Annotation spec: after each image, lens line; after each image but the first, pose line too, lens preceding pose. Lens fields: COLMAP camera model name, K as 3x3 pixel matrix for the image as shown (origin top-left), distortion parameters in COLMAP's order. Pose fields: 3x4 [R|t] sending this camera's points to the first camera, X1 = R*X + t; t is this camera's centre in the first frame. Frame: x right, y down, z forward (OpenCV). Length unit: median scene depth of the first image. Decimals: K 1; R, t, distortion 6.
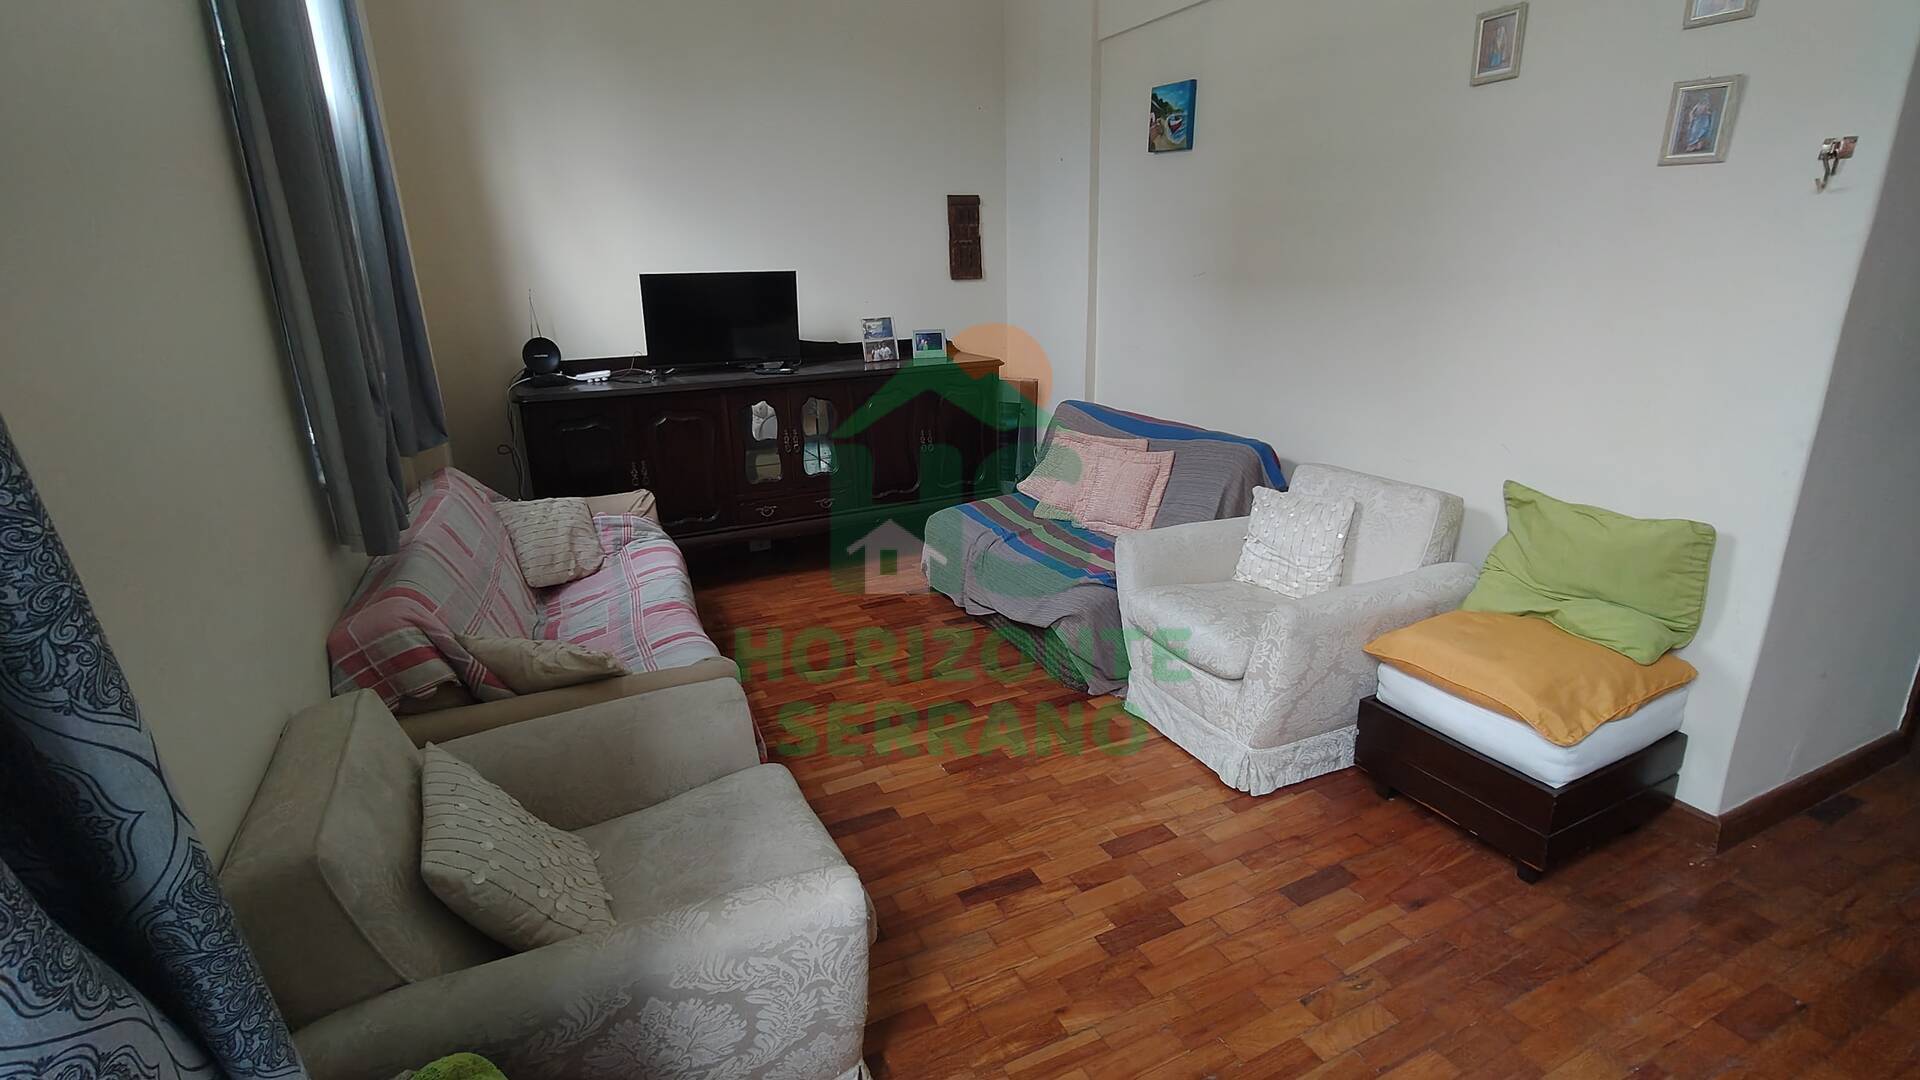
lens RADIAL K [[901.7, 0, 961.4], [0, 901.7, 532.4], [0, 0, 1]] dist [-0.000514, 0.000274]
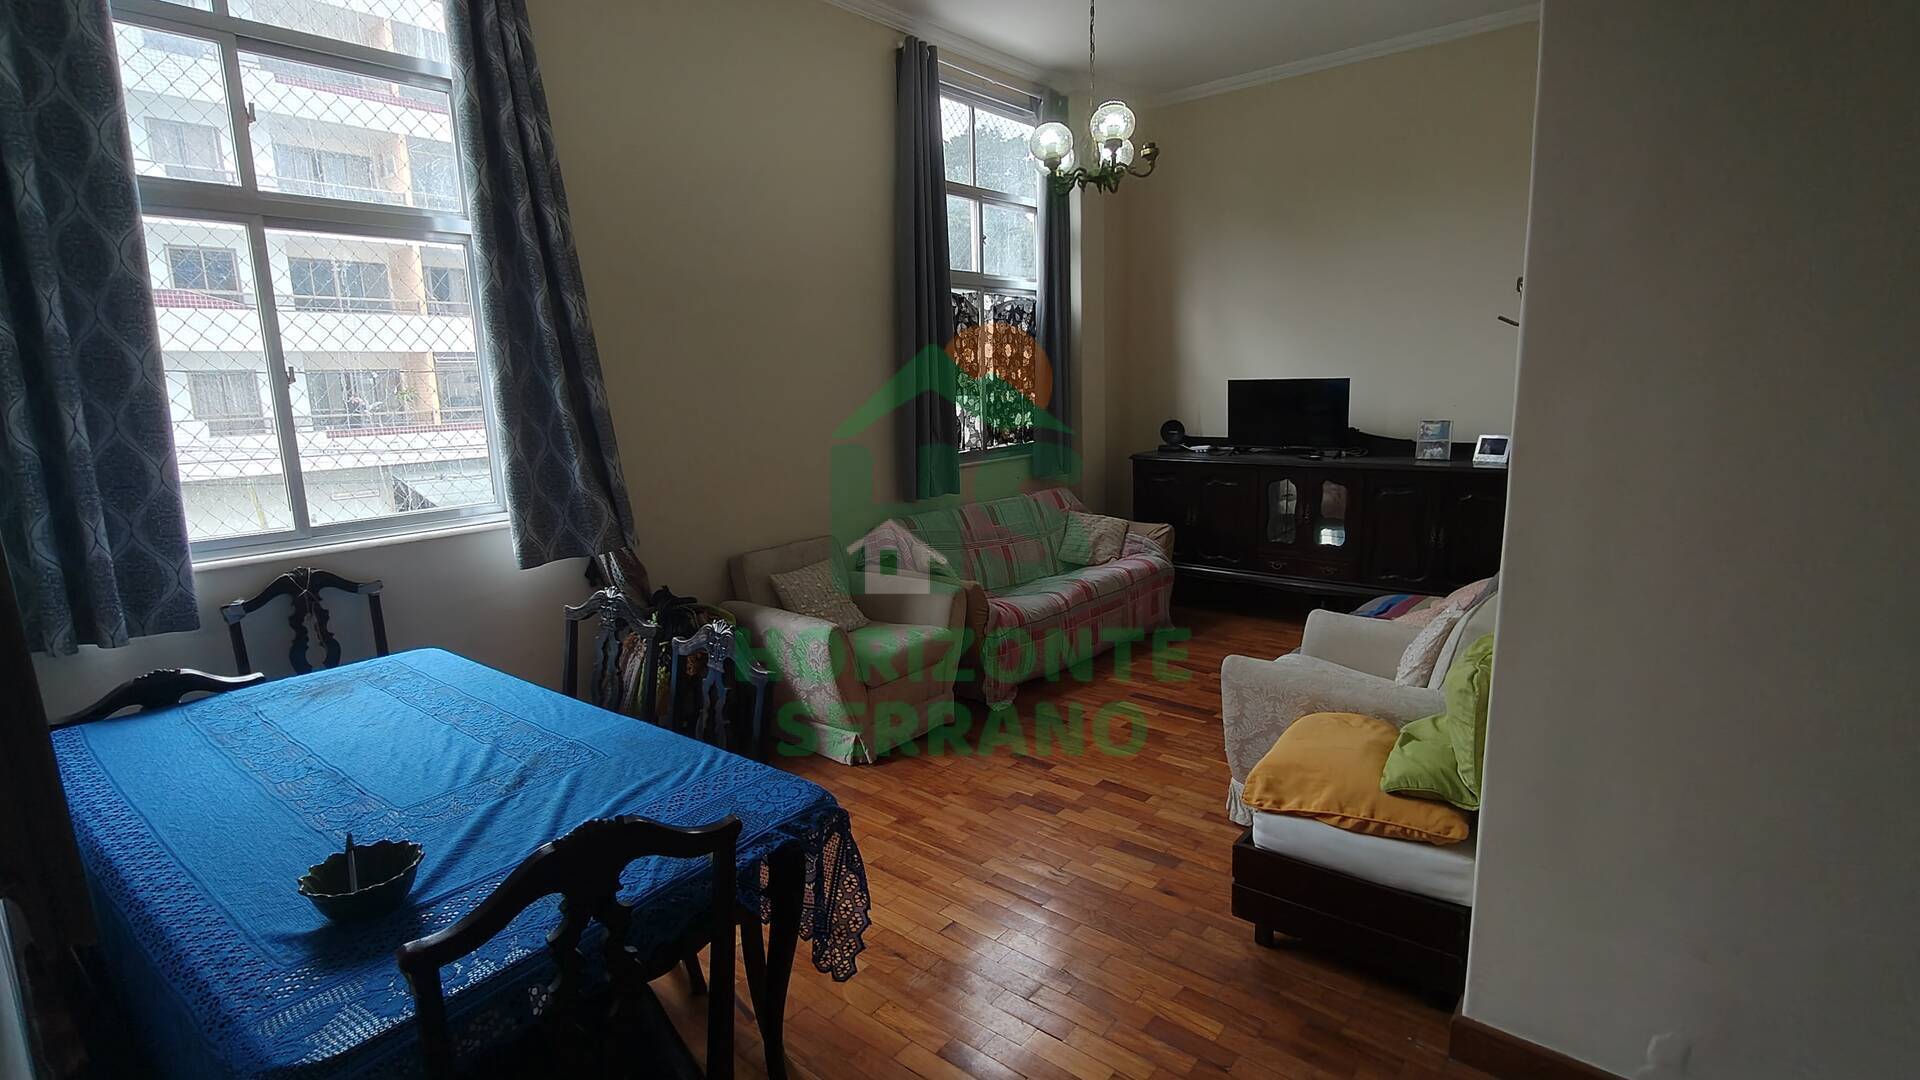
lens RADIAL K [[901.7, 0, 963.5], [0, 901.7, 541.4], [0, 0, 1]] dist [-0.000514, 0.000274]
pose [[0.420212, 0.170973, -0.891173, 0.731719], [-0.251013, 0.965669, 0.066906, -0.031679], [0.872017, 0.195582, 0.448702, 0.058319]]
